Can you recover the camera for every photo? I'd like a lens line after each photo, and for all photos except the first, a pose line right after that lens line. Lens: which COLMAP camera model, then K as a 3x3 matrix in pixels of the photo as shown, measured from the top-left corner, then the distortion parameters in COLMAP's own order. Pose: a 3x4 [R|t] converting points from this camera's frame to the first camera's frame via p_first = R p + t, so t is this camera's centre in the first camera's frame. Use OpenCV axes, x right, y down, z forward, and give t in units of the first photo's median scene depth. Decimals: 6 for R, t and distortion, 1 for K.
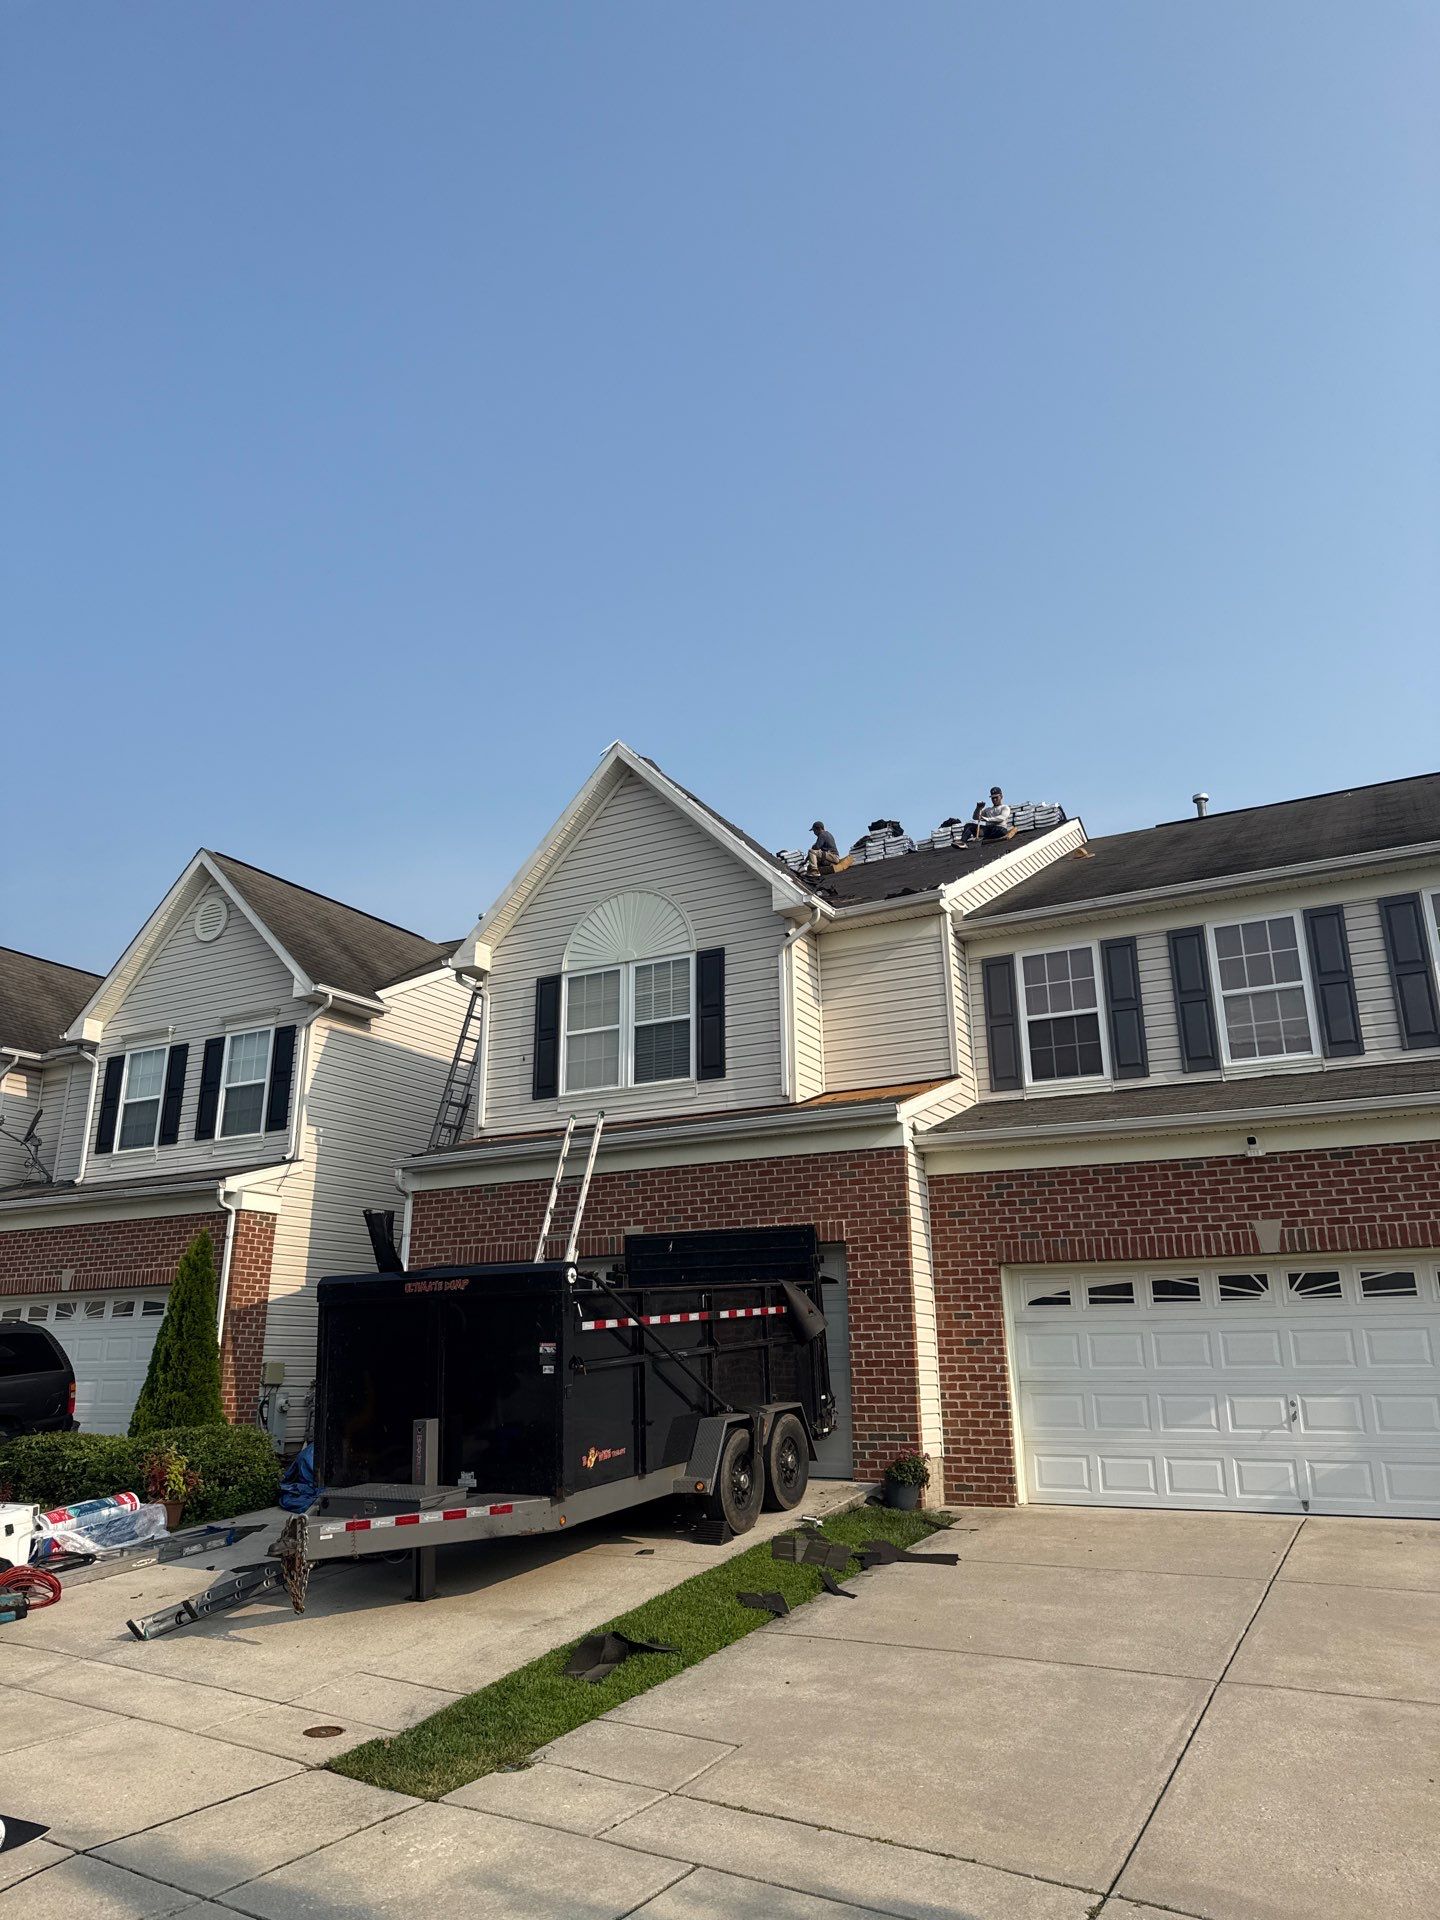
lens RADIAL K [[1339.2, 0, 714.5], [0, 1339.2, 956.4], [0, 0, 1]] dist [0.086646, -0.062527]
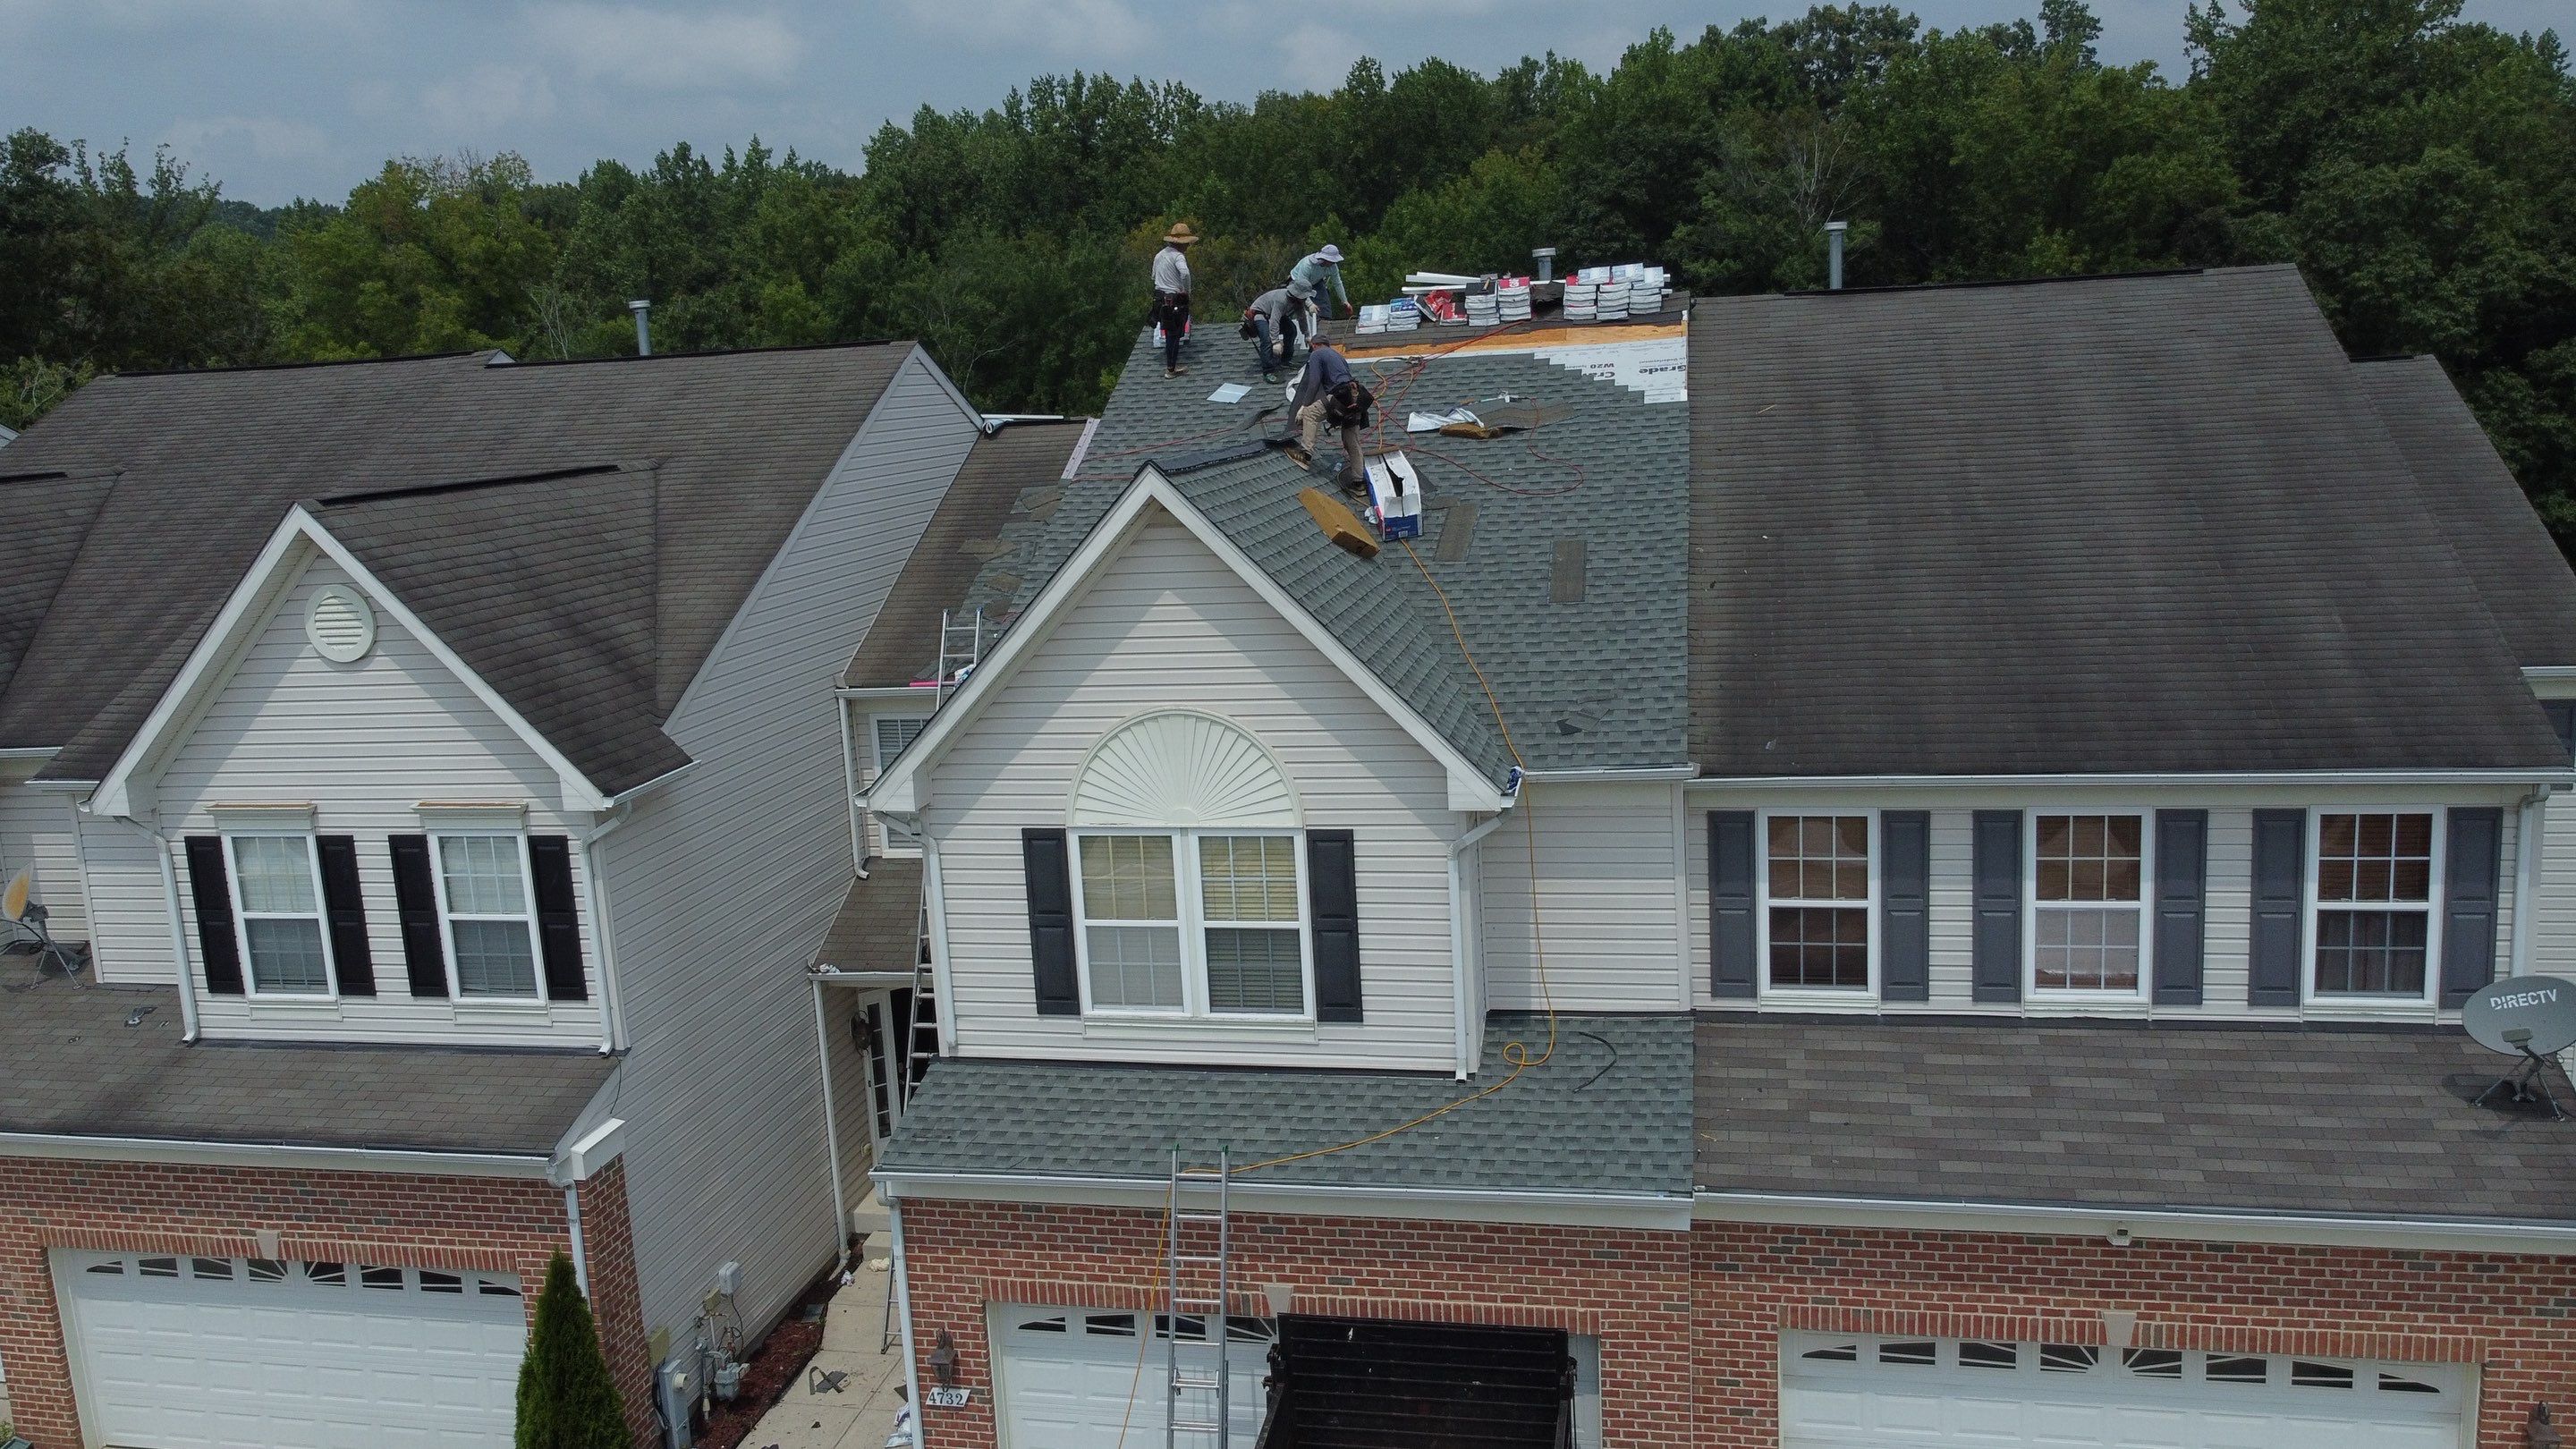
lens RADIAL K [[1956.5, 0, 1285.0], [0, 1956.5, 711.3], [0, 0, 1]] dist [-0.006918, 0.005108]
pose [[0.957636, -0.099505, 0.270244, -0.306802], [-0.036716, 0.888565, 0.457278, -0.546960], [-0.285631, -0.447829, 0.847269, 0.246281]]
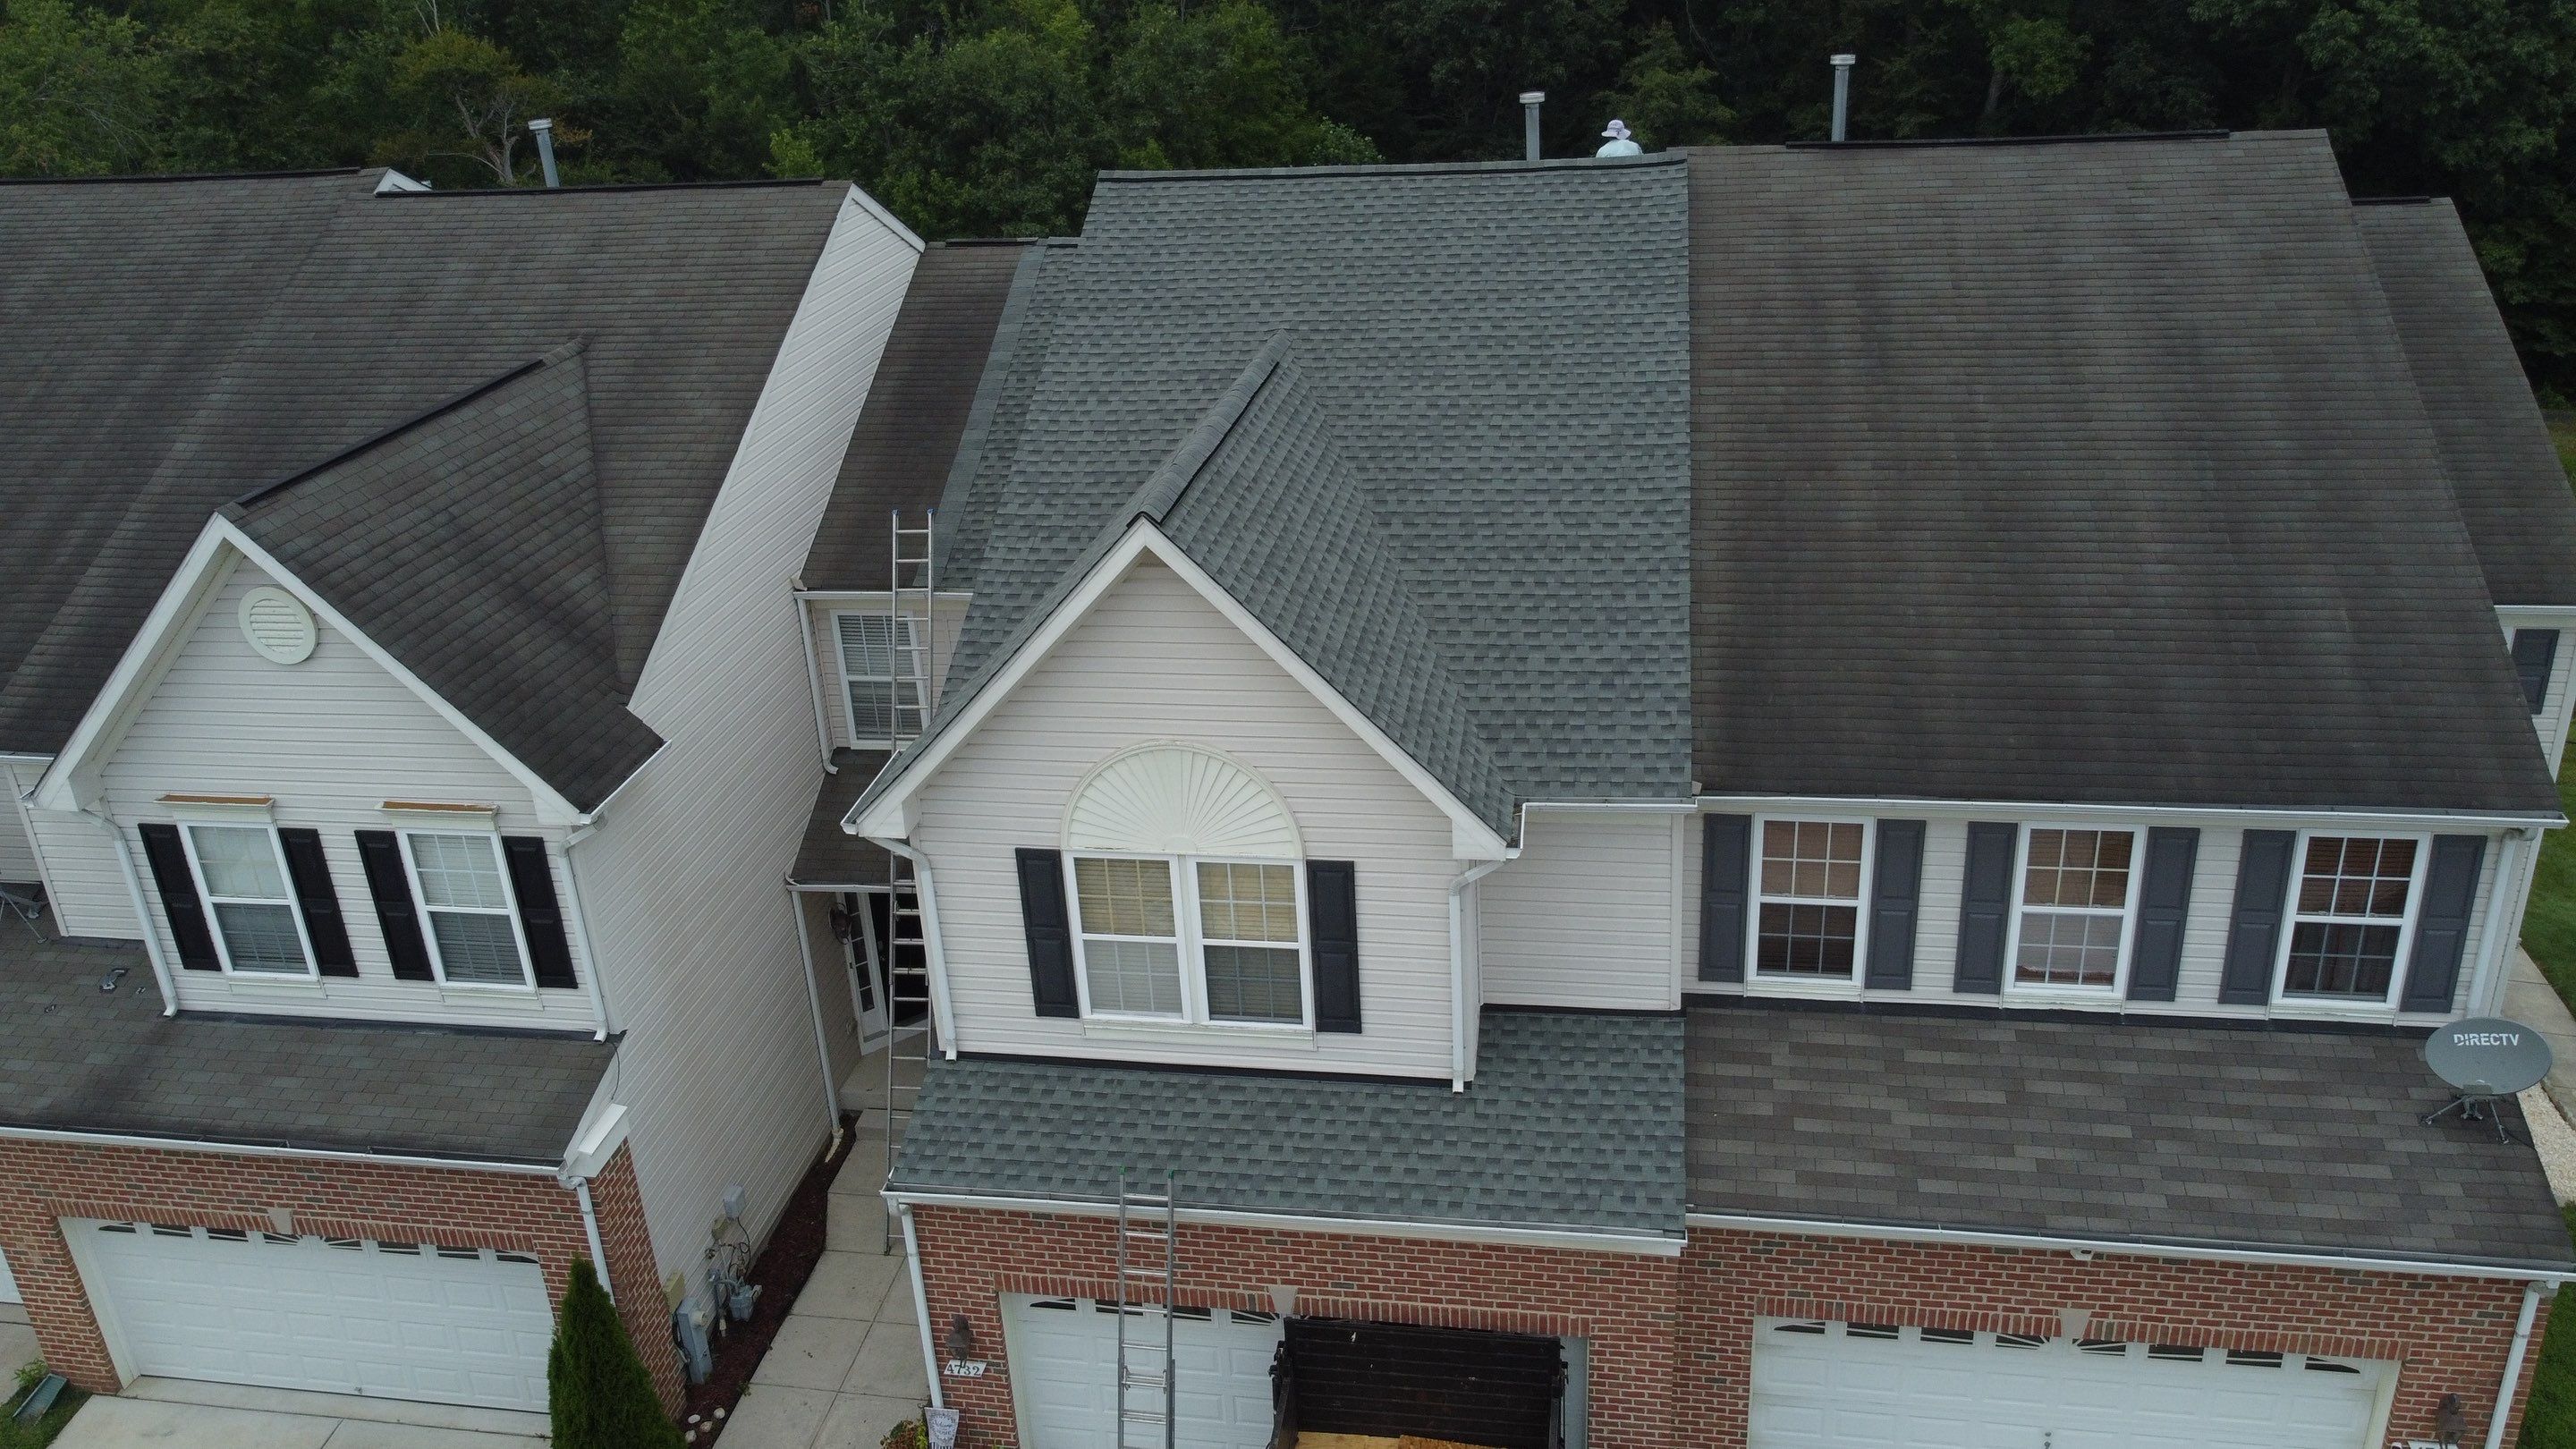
lens RADIAL K [[1956.5, 0, 1285.6], [0, 1956.5, 710.7], [0, 0, 1]] dist [-0.006918, 0.005108]
pose [[0.944172, -0.174564, 0.279405, -0.305833], [-0.051503, 0.759451, 0.648523, -0.748263], [-0.325403, -0.626708, 0.708061, 0.422748]]
